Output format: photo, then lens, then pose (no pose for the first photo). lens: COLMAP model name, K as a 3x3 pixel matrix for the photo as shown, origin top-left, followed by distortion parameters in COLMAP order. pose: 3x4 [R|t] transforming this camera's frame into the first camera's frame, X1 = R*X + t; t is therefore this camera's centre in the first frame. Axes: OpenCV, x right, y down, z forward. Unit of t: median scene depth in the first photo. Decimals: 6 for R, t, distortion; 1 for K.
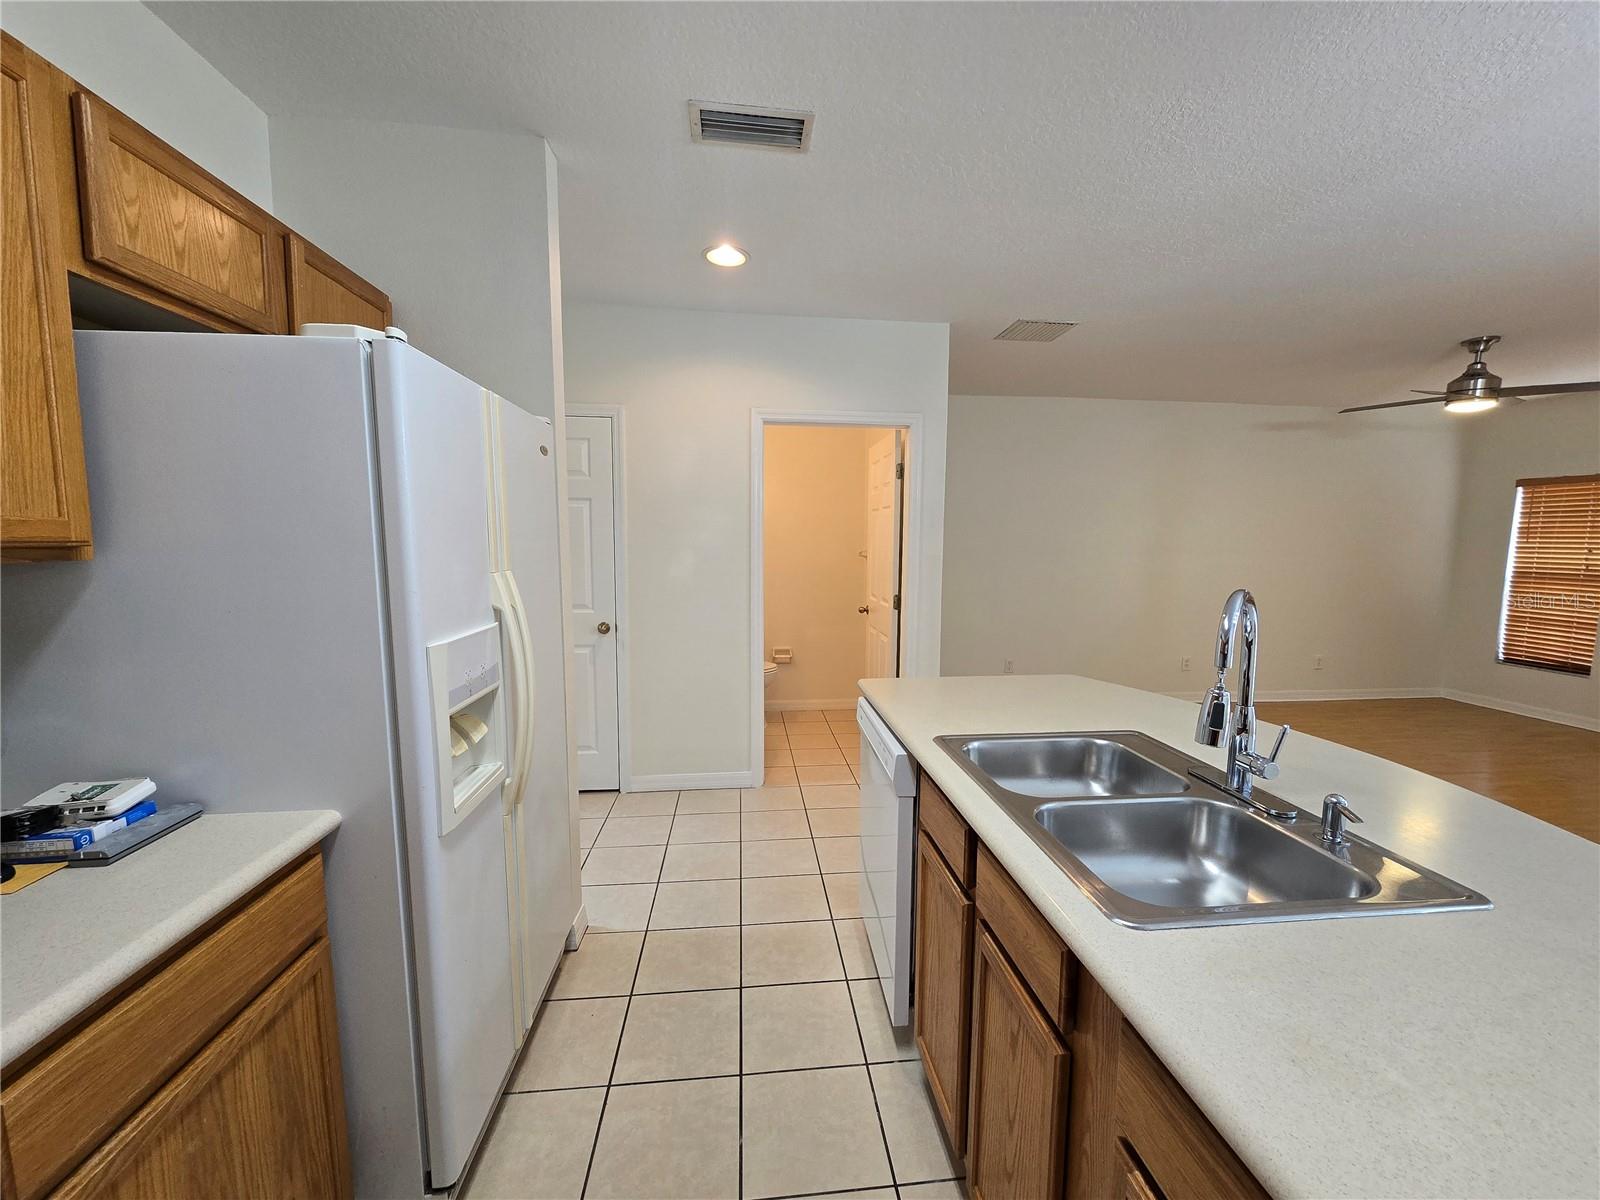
lens RADIAL K [[655.4, 0, 810.0], [0, 655.4, 612.4], [0, 0, 1]] dist [0.000811, 0.000183]
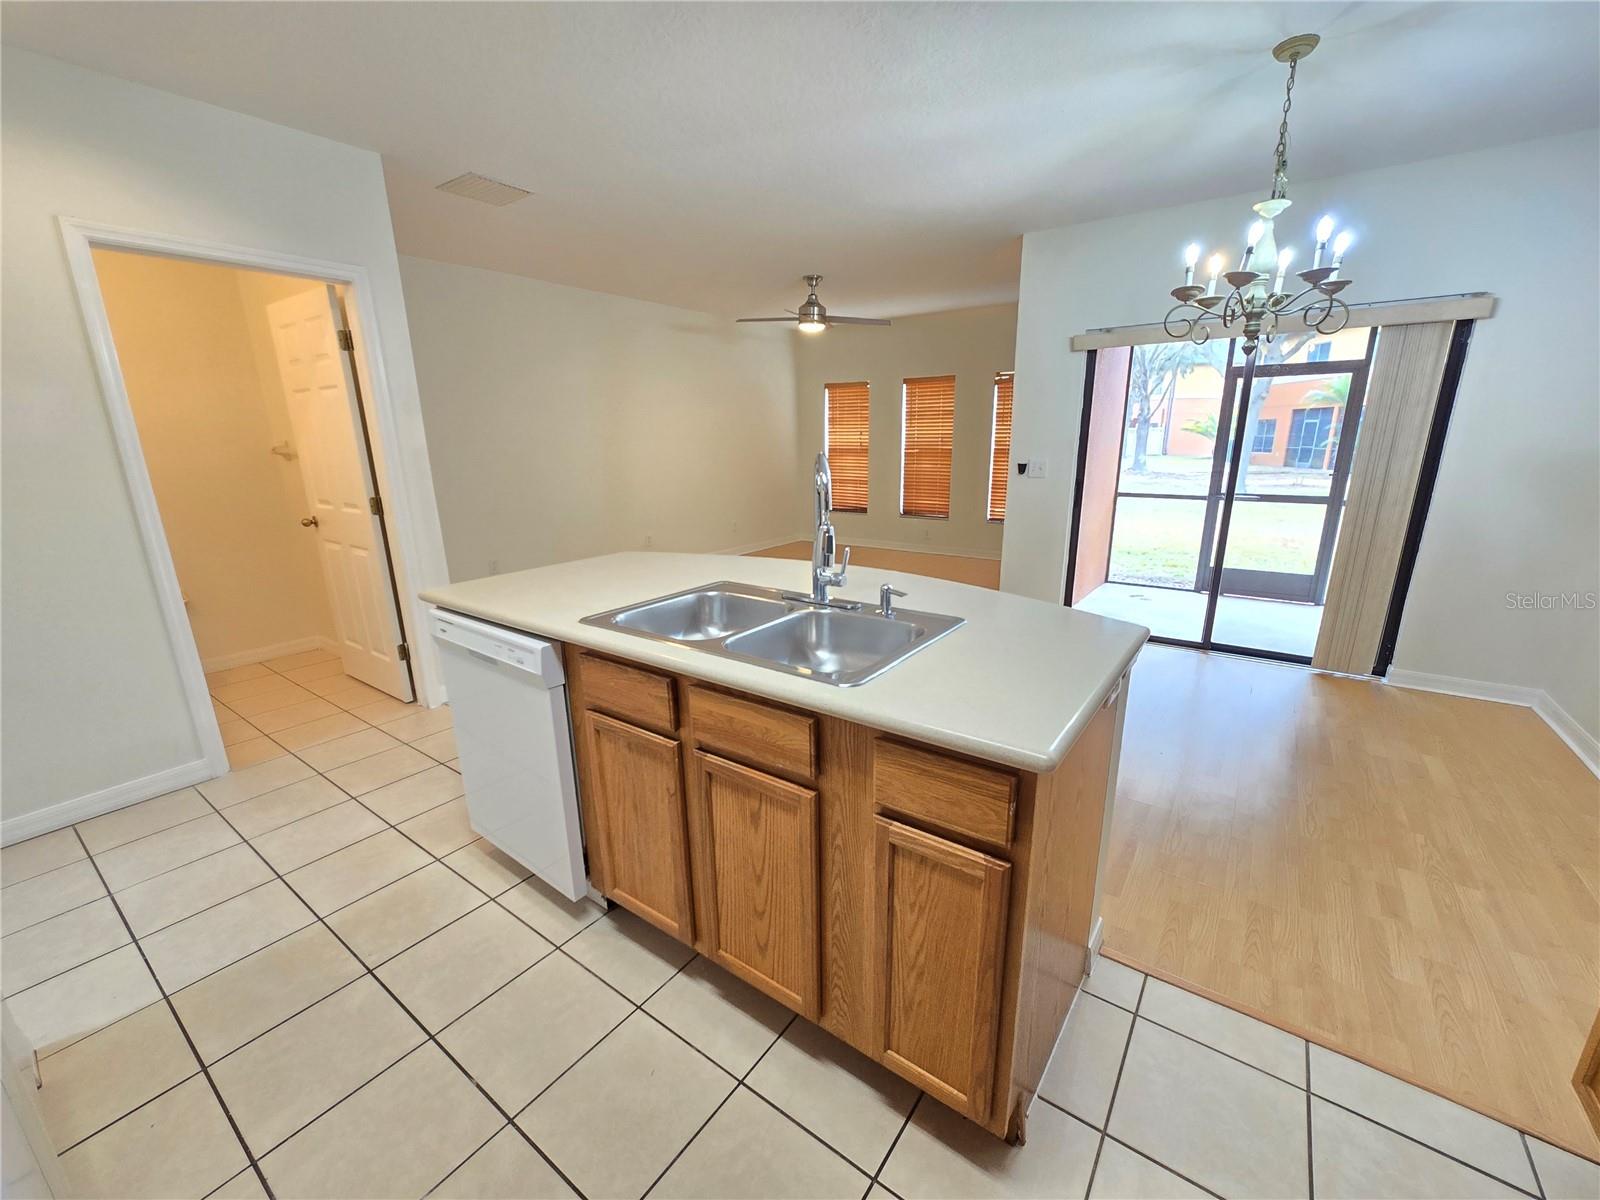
lens RADIAL K [[656.1, 0, 812.1], [0, 656.1, 612.5], [0, 0, 1]] dist [0.001414, -0.002974]
pose [[0.665109, -0.209748, 0.716684, -0.129172], [0.095691, 0.975769, 0.196768, 0.005508], [-0.740590, -0.062292, 0.669063, 0.023438]]
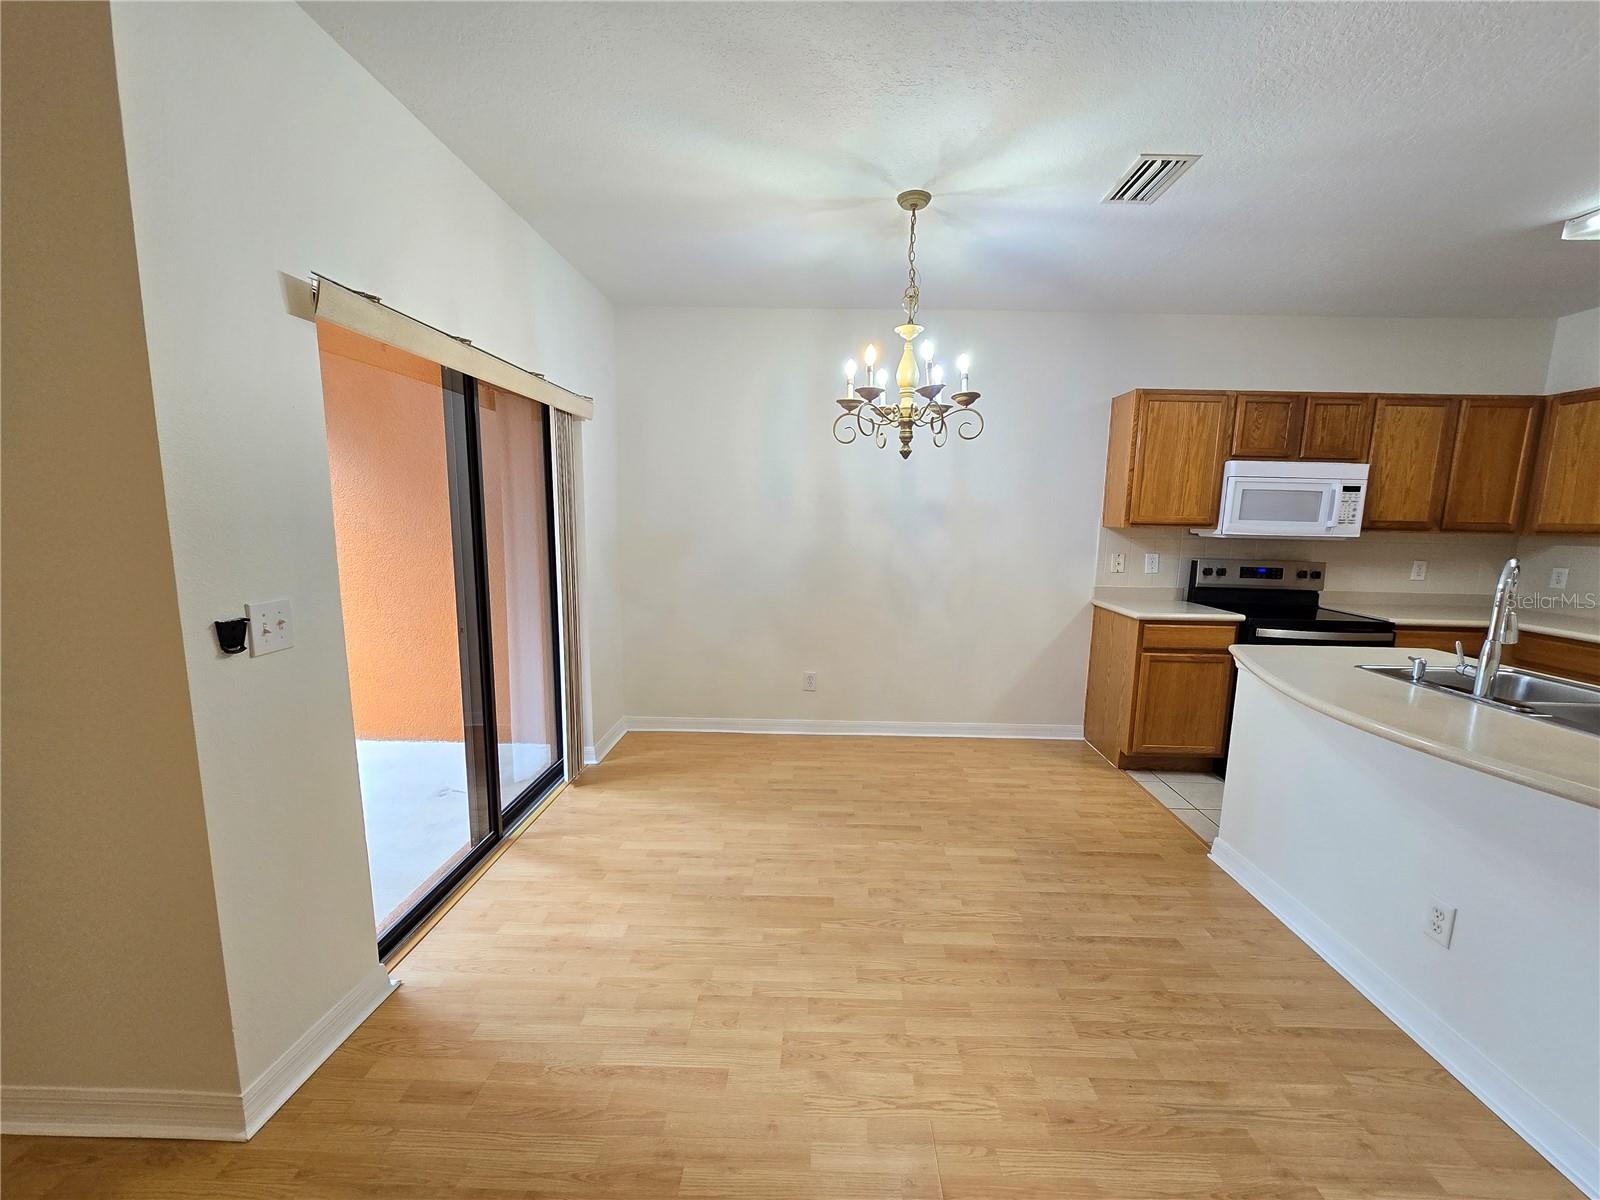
lens RADIAL K [[656.1, 0, 812.1], [0, 656.1, 612.5], [0, 0, 1]] dist [0.001414, -0.002974]
pose [[-0.990174, -0.046081, 0.132030, 0.652416], [-0.010909, 0.966724, 0.255588, -0.092050], [-0.139414, 0.251636, -0.957728, 0.863449]]
